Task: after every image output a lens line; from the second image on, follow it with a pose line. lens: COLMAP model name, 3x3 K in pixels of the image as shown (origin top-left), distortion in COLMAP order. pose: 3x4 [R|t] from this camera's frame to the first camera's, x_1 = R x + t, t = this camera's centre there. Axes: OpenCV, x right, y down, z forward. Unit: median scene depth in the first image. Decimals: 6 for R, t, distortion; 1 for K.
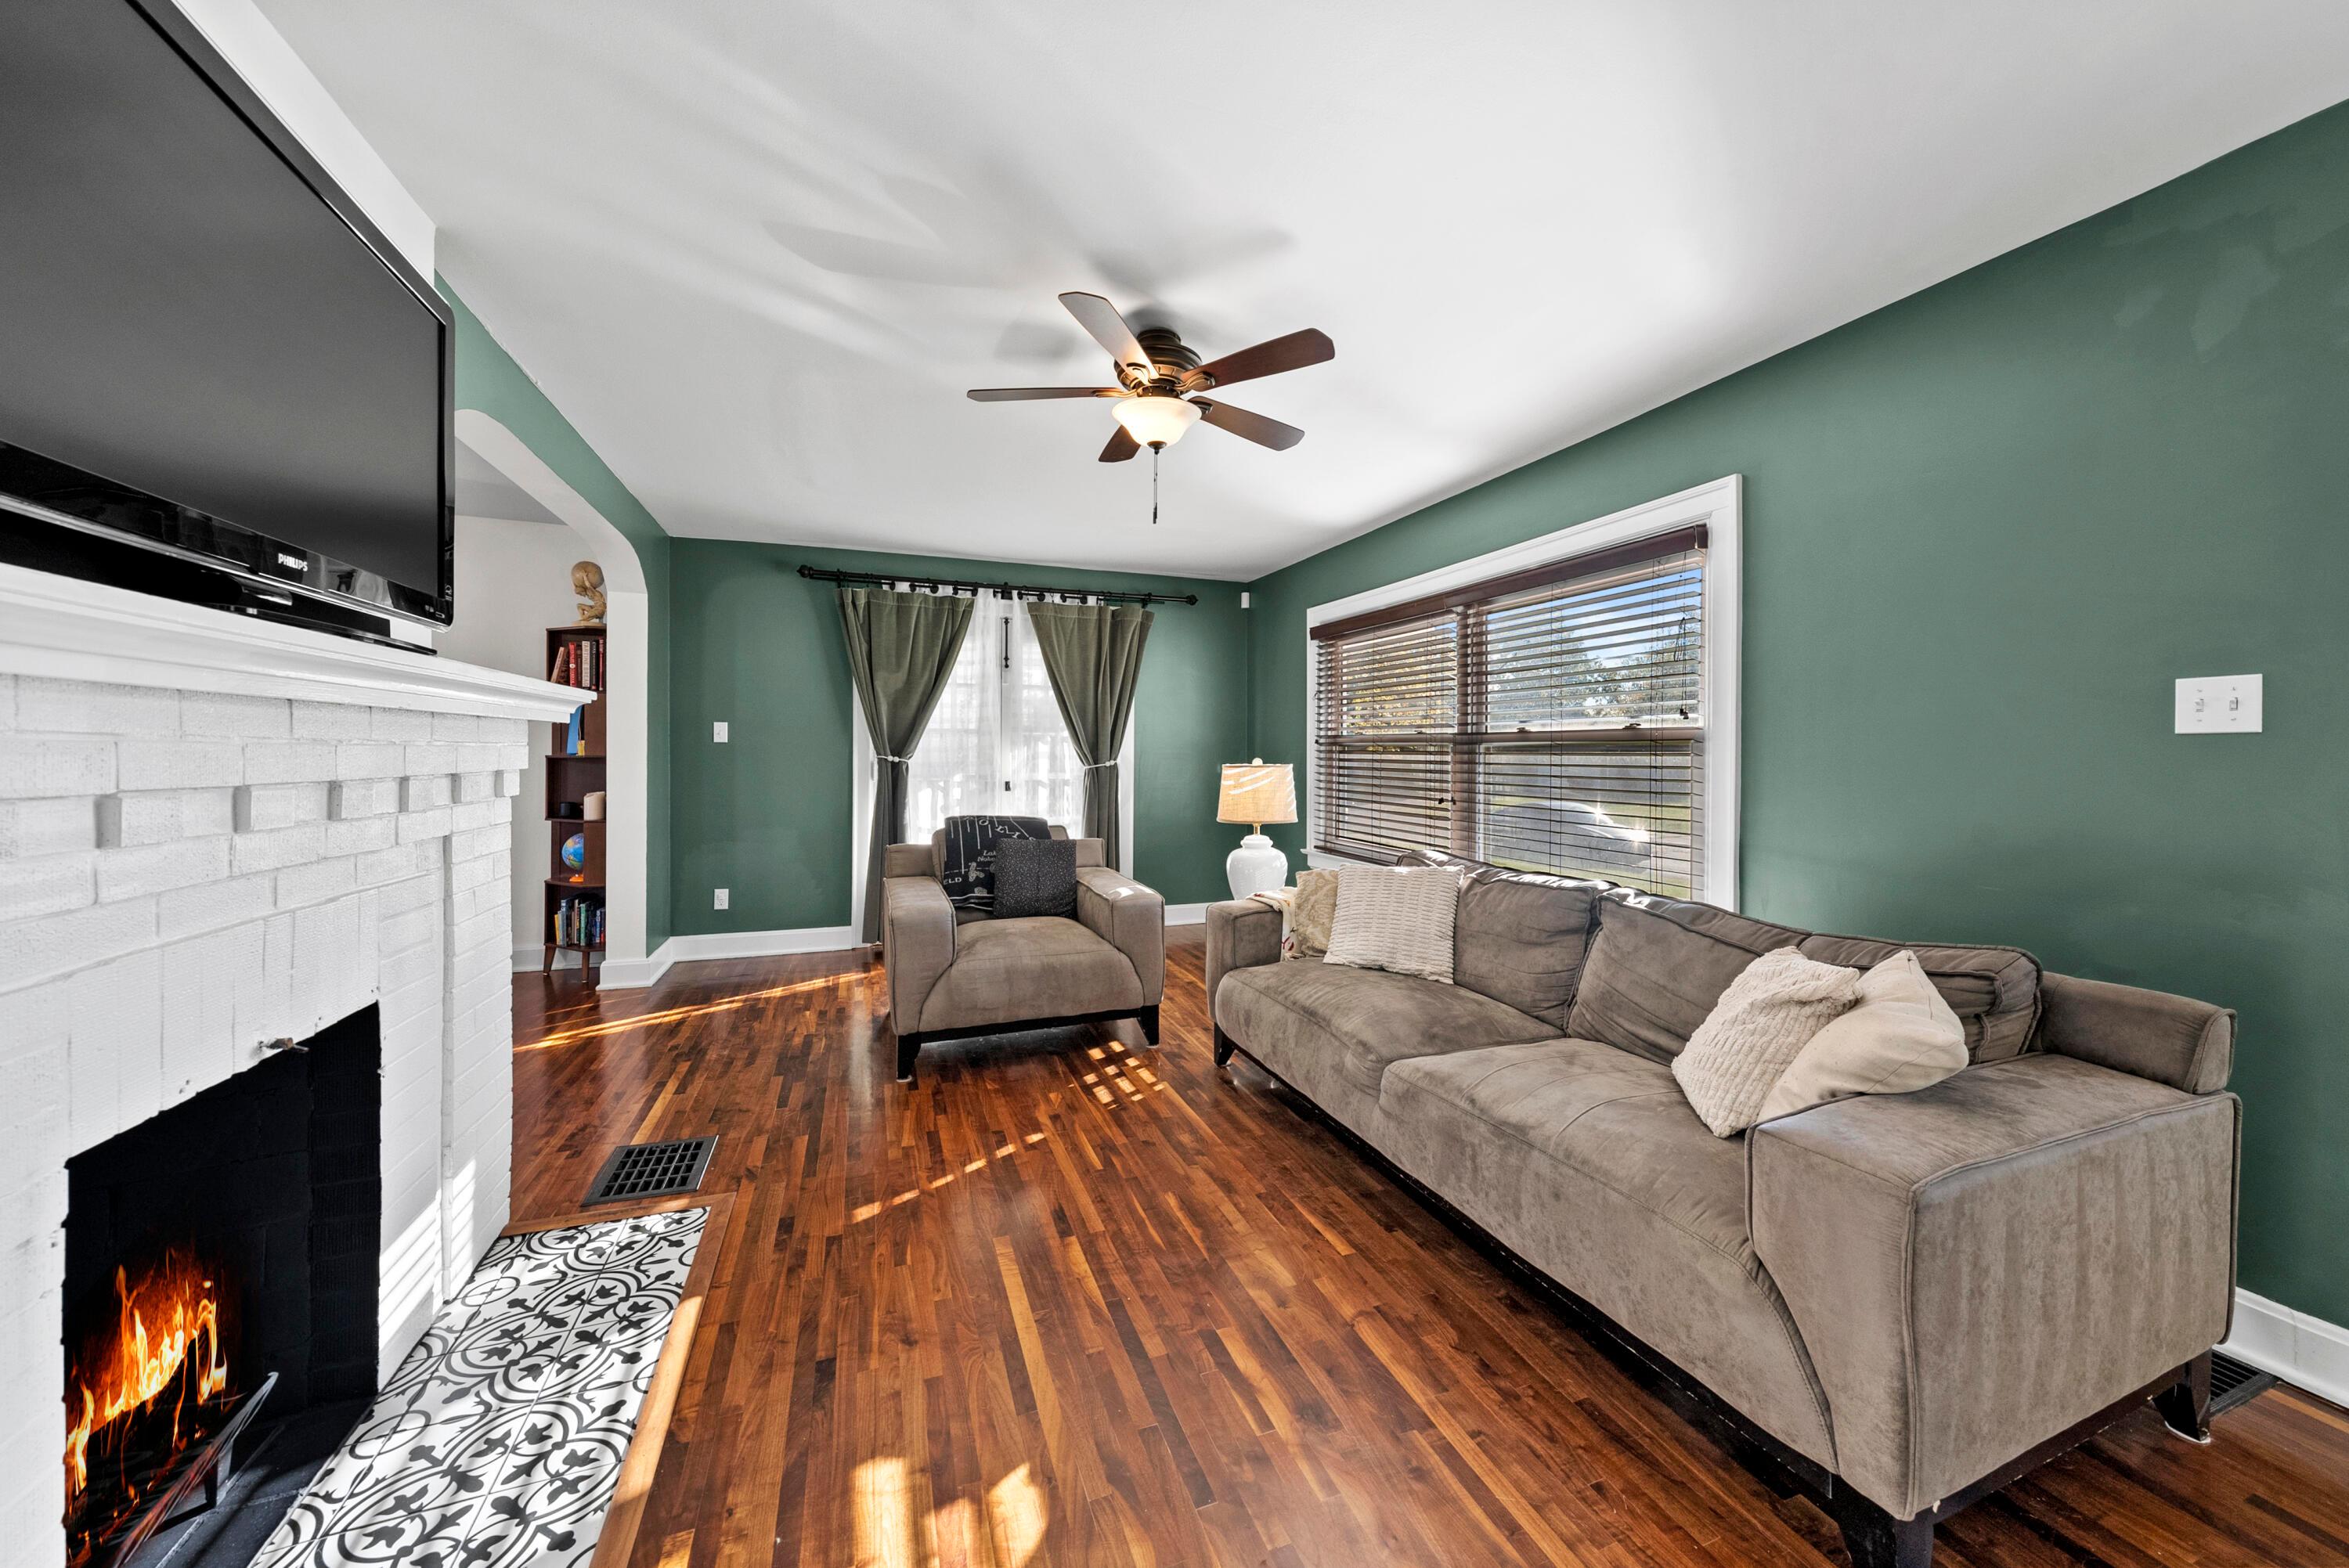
lens RADIAL K [[840.6, 0, 1189.8], [0, 840.6, 760.0], [0, 0, 1]] dist [-0.001433, -0.000225]
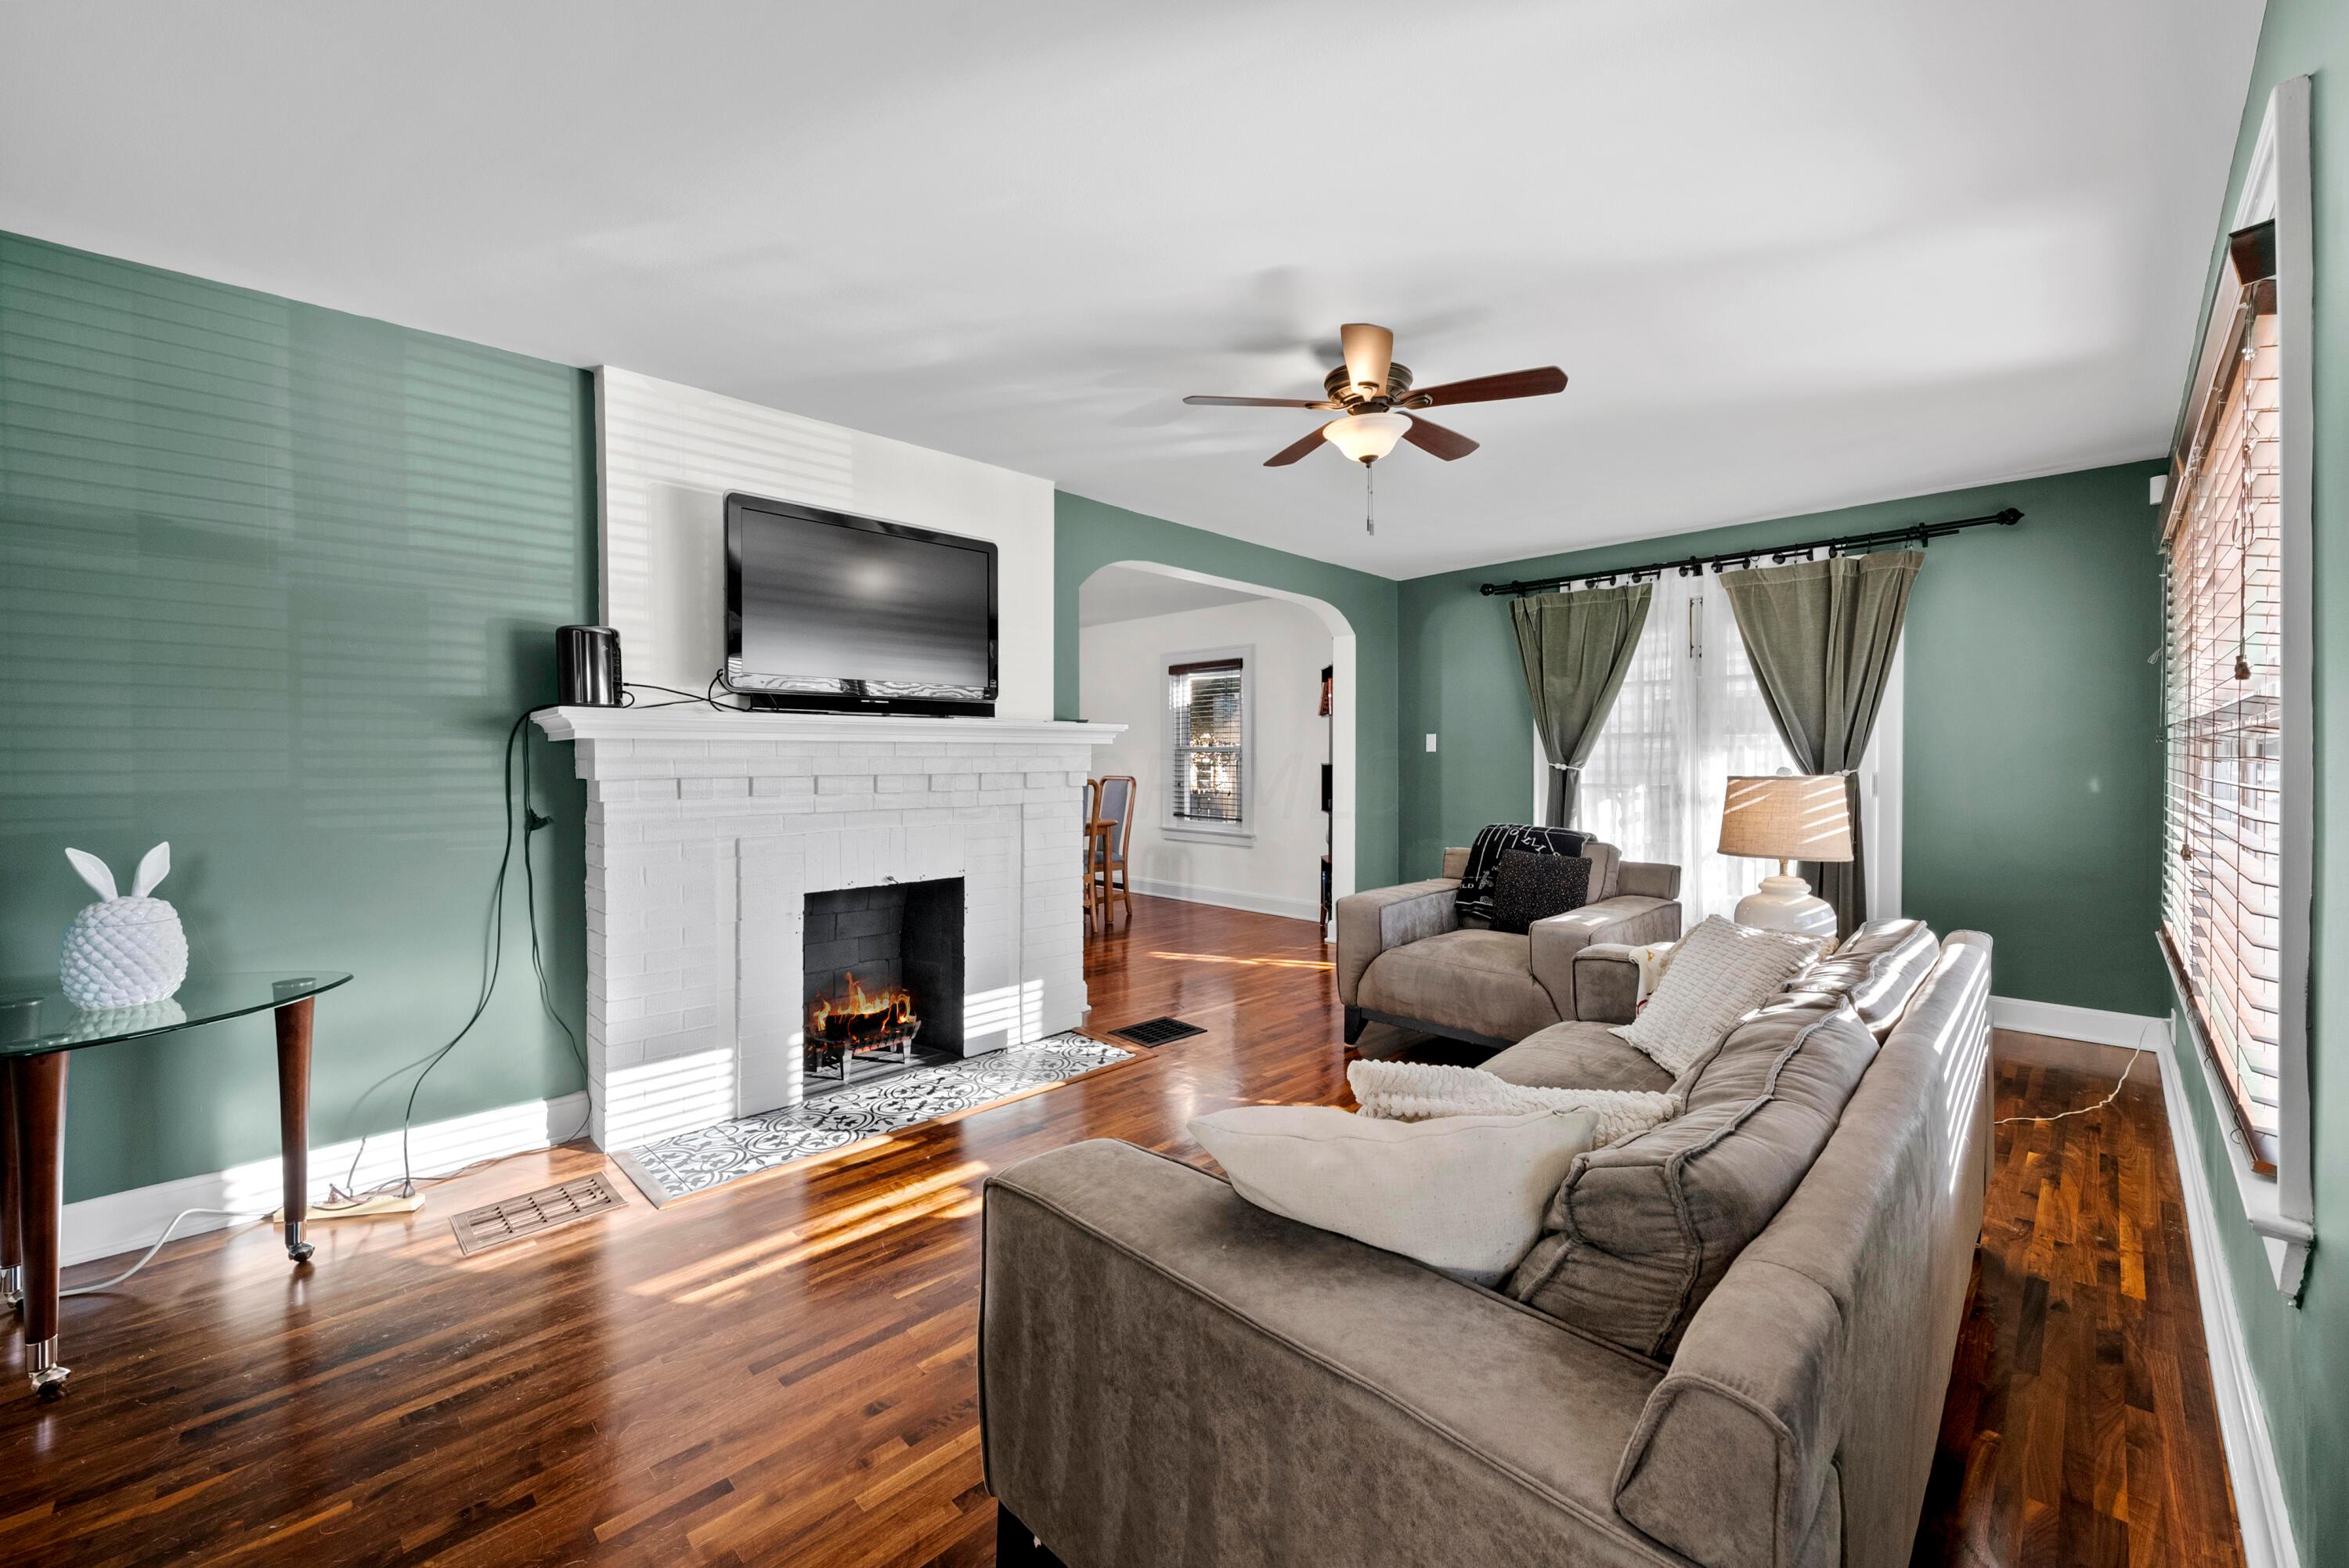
lens RADIAL K [[938.6, 0, 1177.3], [0, 938.6, 770.4], [0, 0, 1]] dist [0.002179, 0.000379]
pose [[0.405492, 0.005328, -0.914083, 1.110311], [-0.004662, 0.999982, 0.003761, 0.001302], [0.914087, 0.002736, 0.405509, 0.394423]]
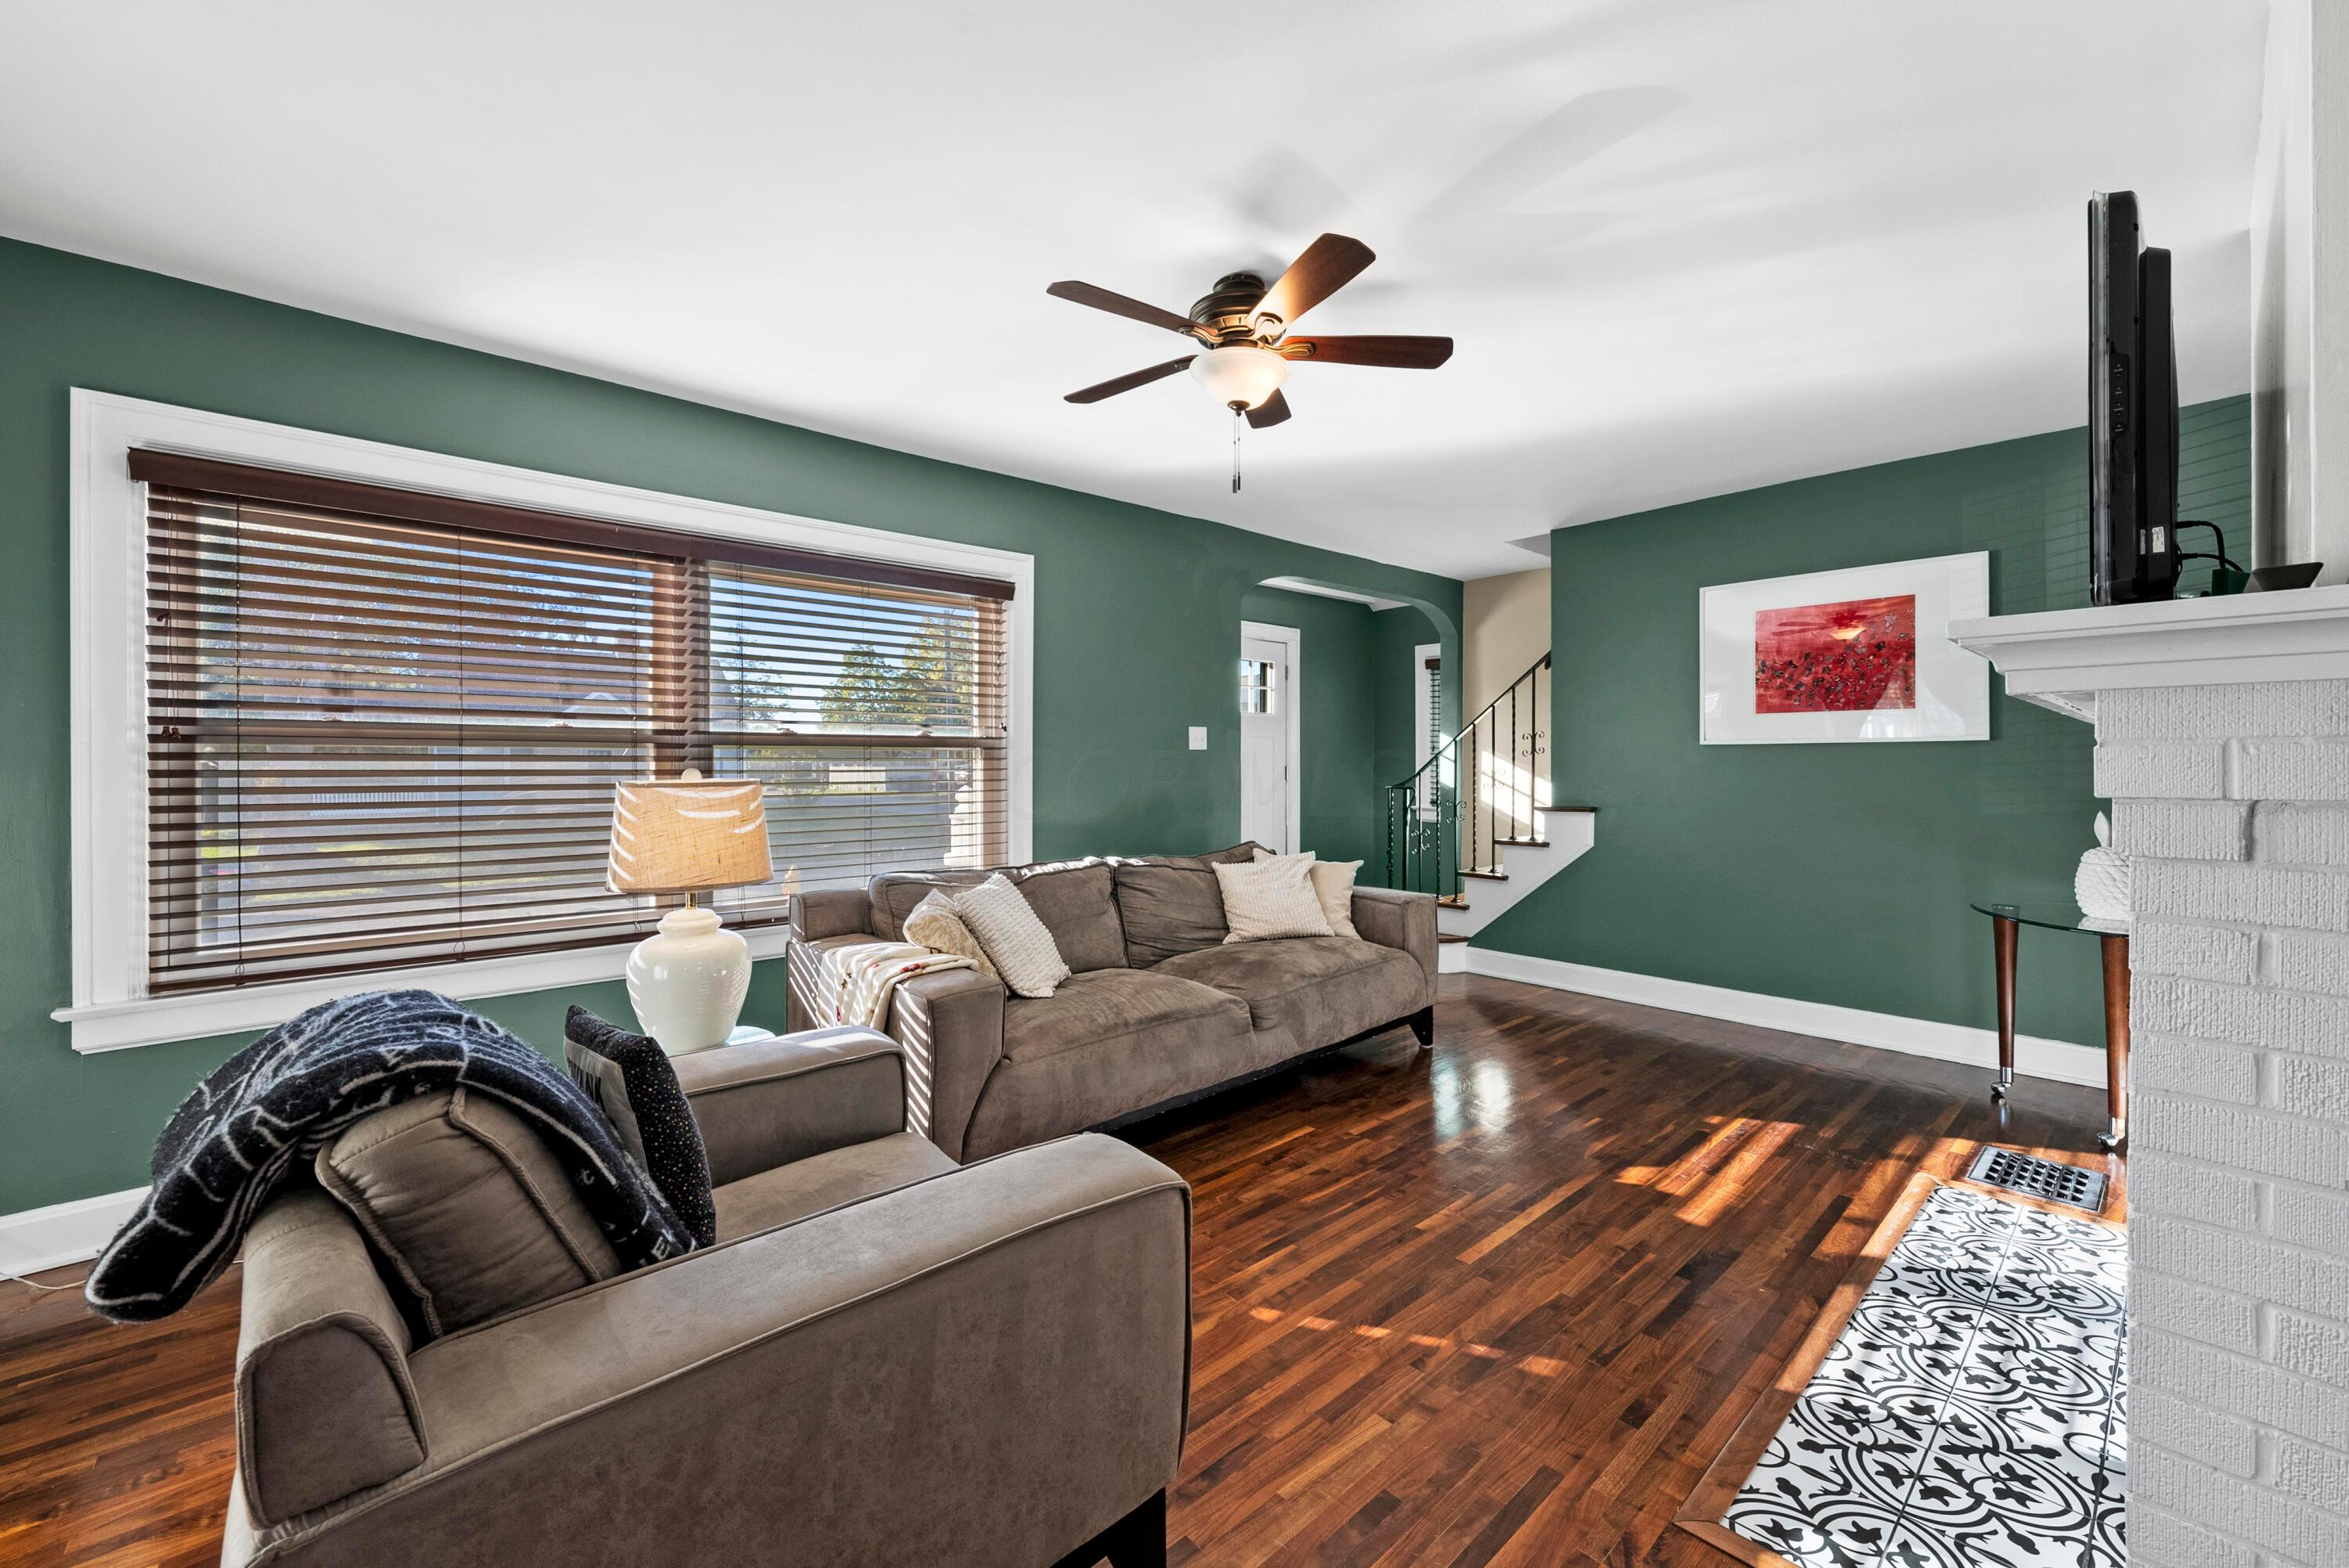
lens RADIAL K [[938.6, 0, 1180.7], [0, 938.6, 767.4], [0, 0, 1]] dist [0.002179, 0.000379]
pose [[-0.361154, -0.014336, 0.932396, -1.135160], [0.008650, 0.999787, 0.018722, -0.026033], [-0.932466, 0.014827, -0.360953, 1.724095]]
